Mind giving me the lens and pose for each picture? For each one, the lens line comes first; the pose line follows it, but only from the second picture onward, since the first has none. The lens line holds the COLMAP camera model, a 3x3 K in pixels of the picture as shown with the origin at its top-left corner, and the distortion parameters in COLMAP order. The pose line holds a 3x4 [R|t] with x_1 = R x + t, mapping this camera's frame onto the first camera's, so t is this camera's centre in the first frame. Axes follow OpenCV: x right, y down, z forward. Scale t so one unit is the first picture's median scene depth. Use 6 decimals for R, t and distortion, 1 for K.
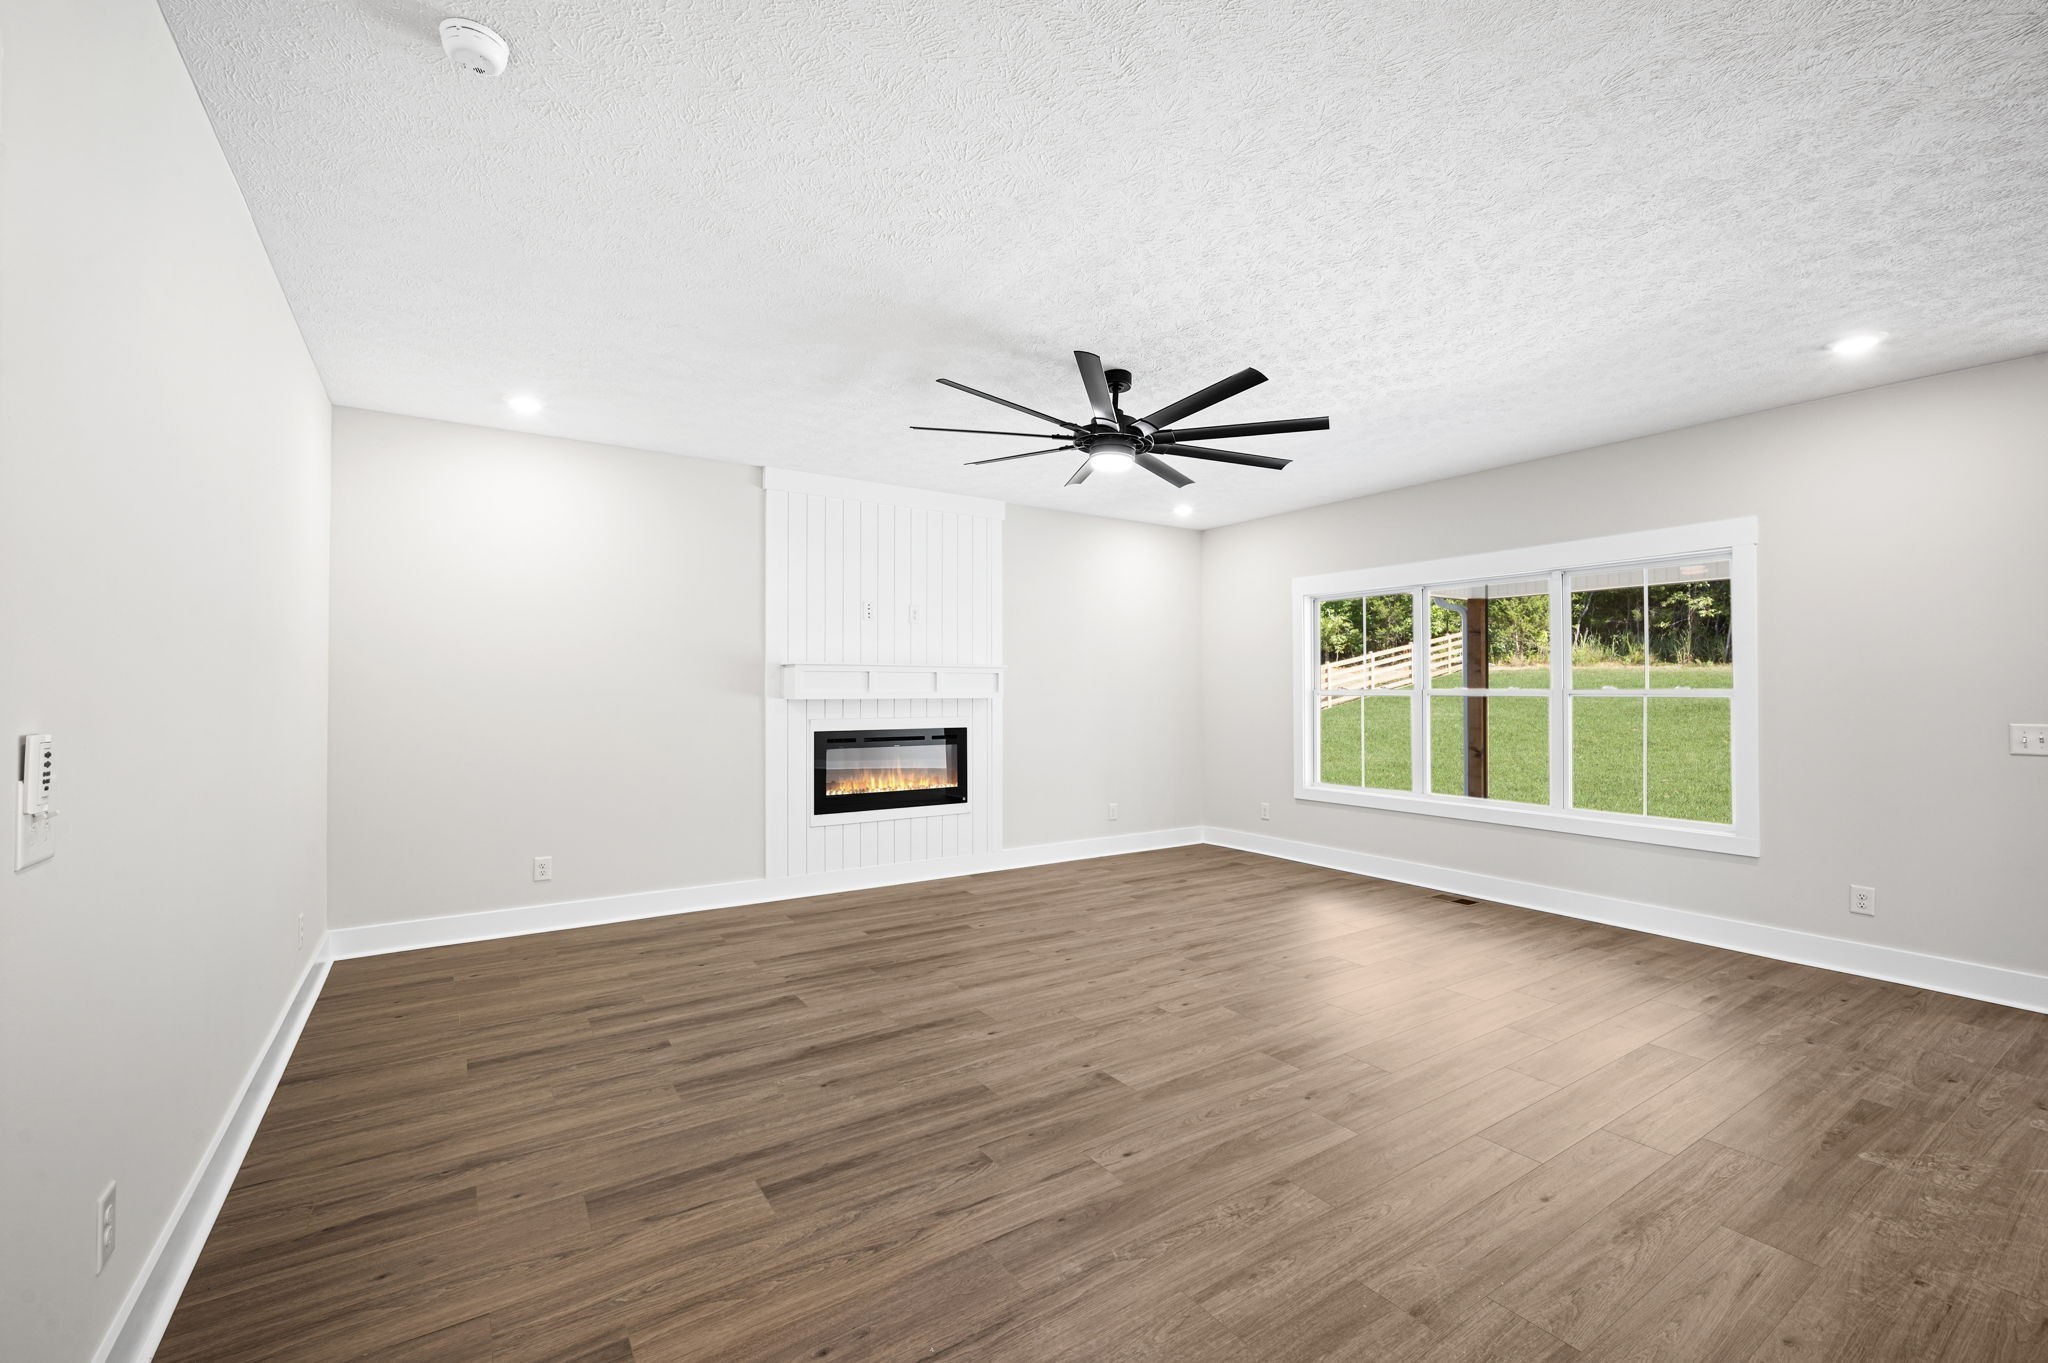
lens RADIAL K [[856.7, 0, 1024.0], [0, 856.7, 681.5], [0, 0, 1]] dist [-0.001307, -0.000014]
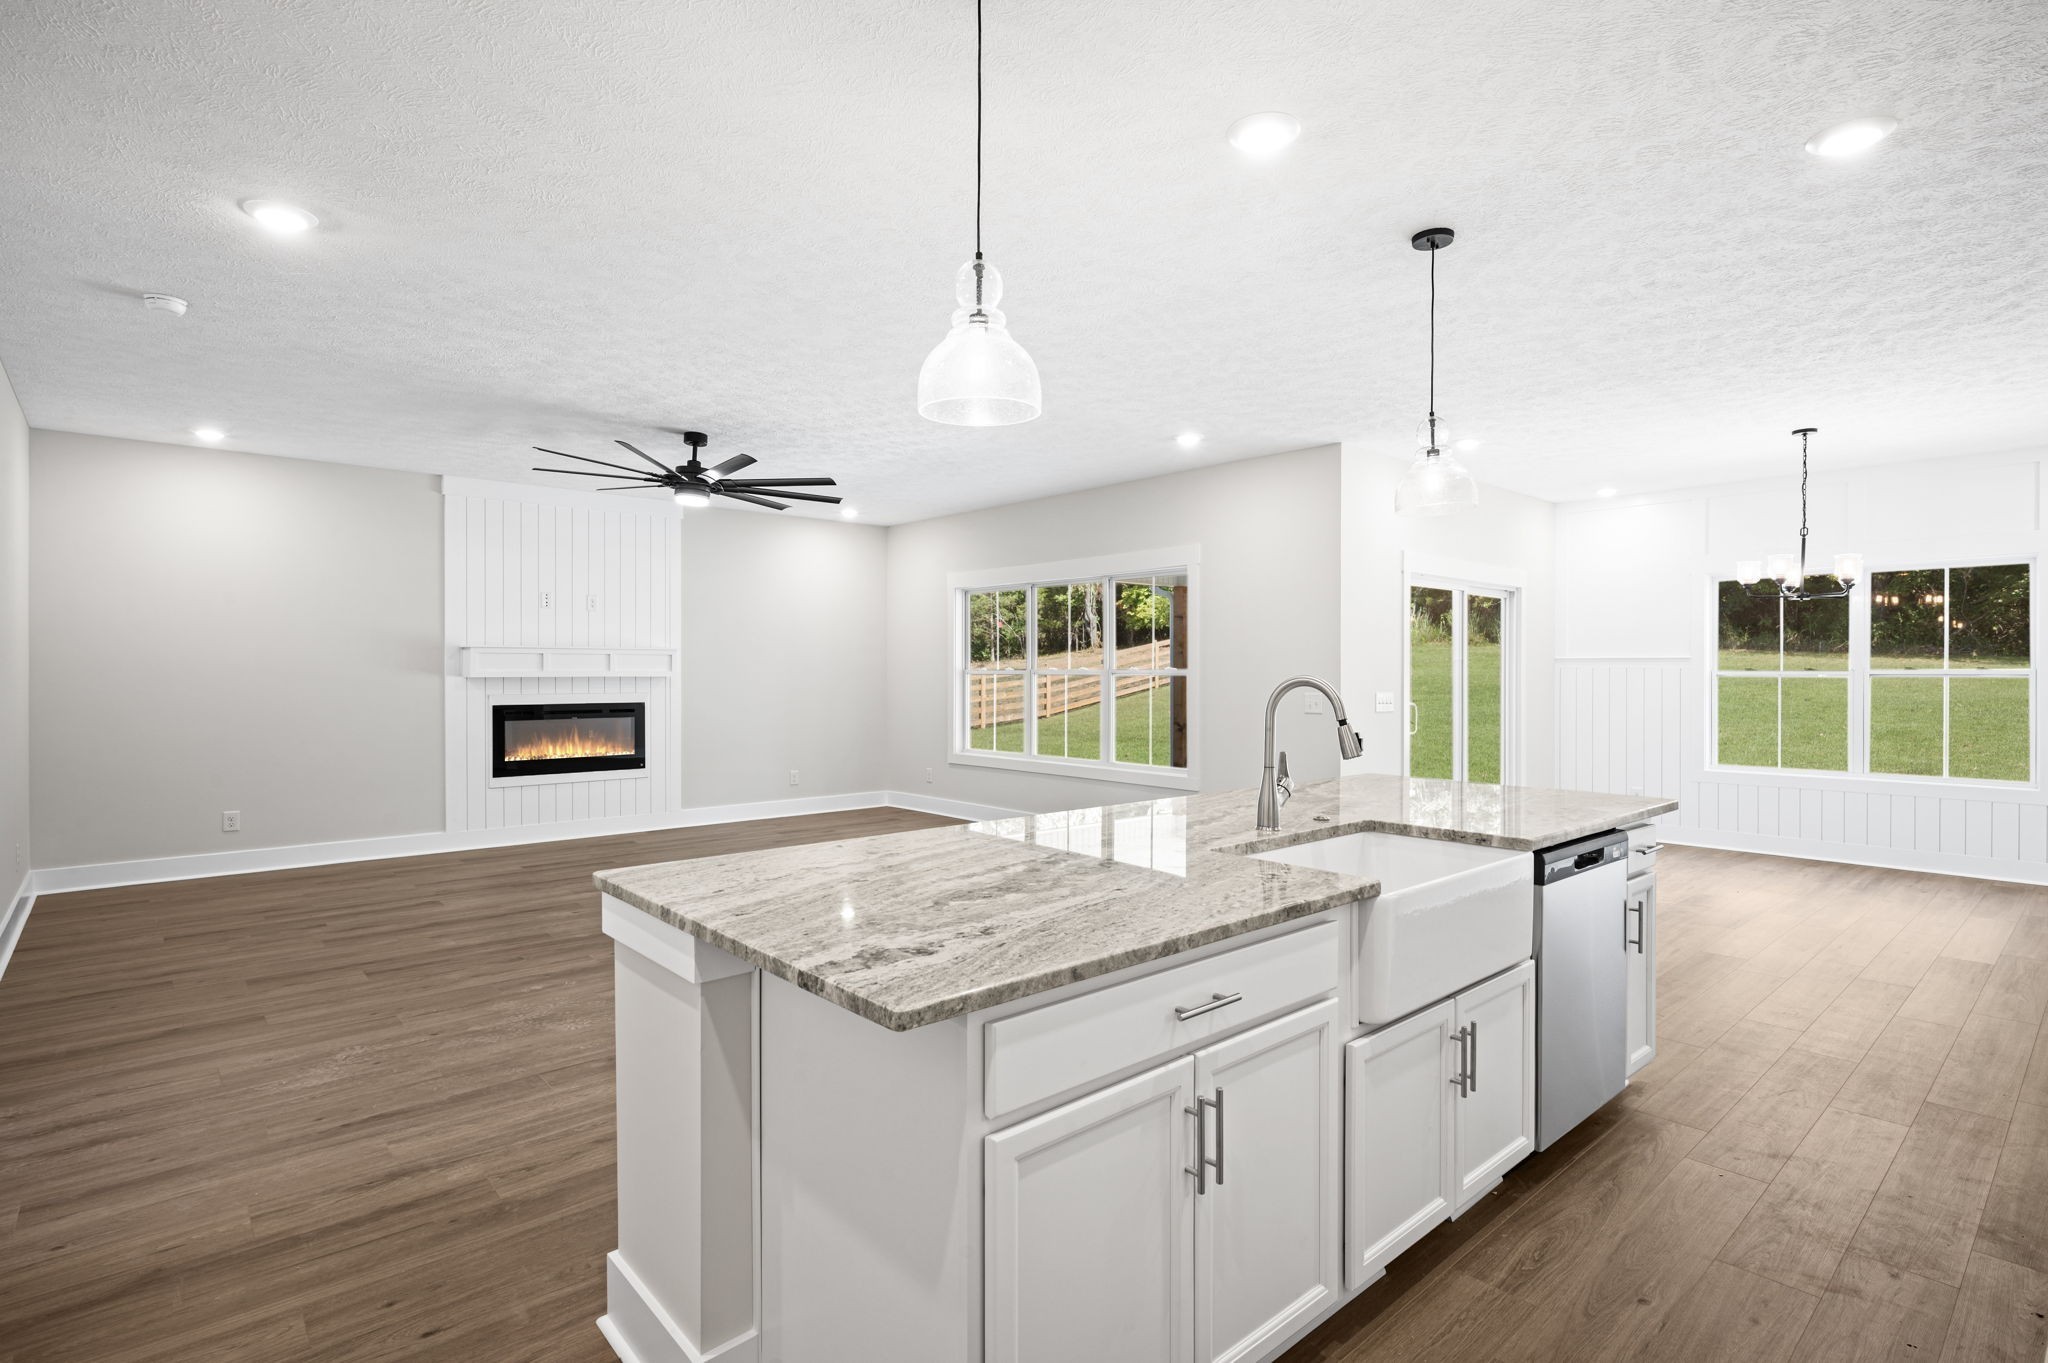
lens RADIAL K [[999.6, 0, 1025.2], [0, 999.6, 675.2], [0, 0, 1]] dist [-0.001542, -0.000348]
pose [[0.989835, -0.000615, 0.142221, 0.319698], [-0.001599, 0.999879, 0.015453, -0.005063], [-0.142213, -0.015523, 0.989714, -0.505364]]
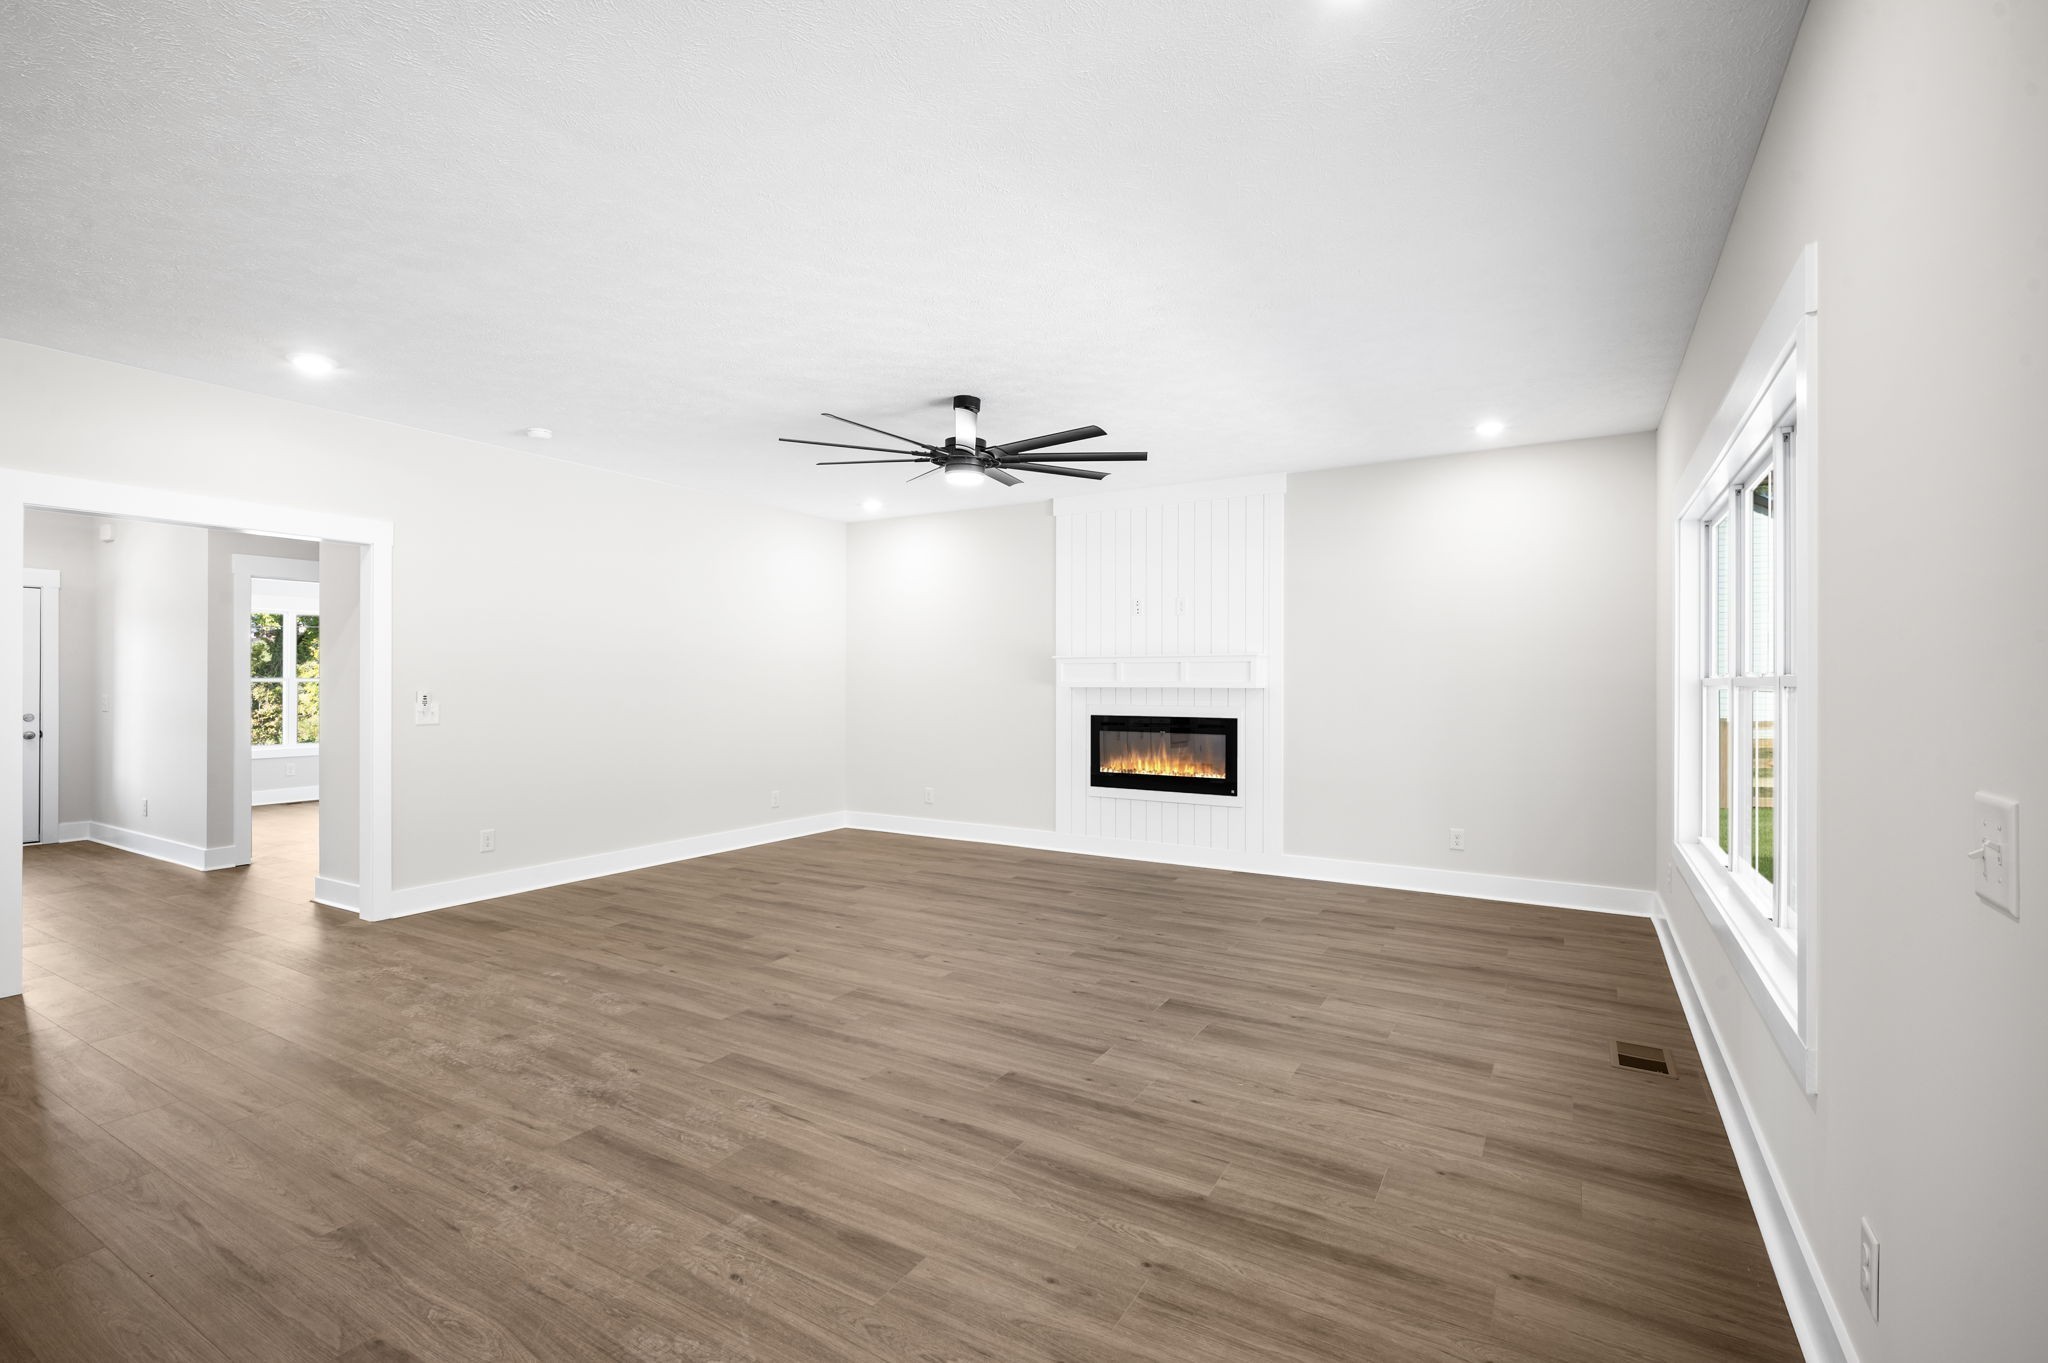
lens RADIAL K [[918.4, 0, 1024.0], [0, 918.4, 681.5], [0, 0, 1]] dist [-0.000665, 0.000133]
pose [[0.433978, 0.003342, -0.900917, 0.988701], [0.007803, 0.999942, 0.007468, 0.002788], [0.900890, -0.010271, 0.433926, 0.434512]]
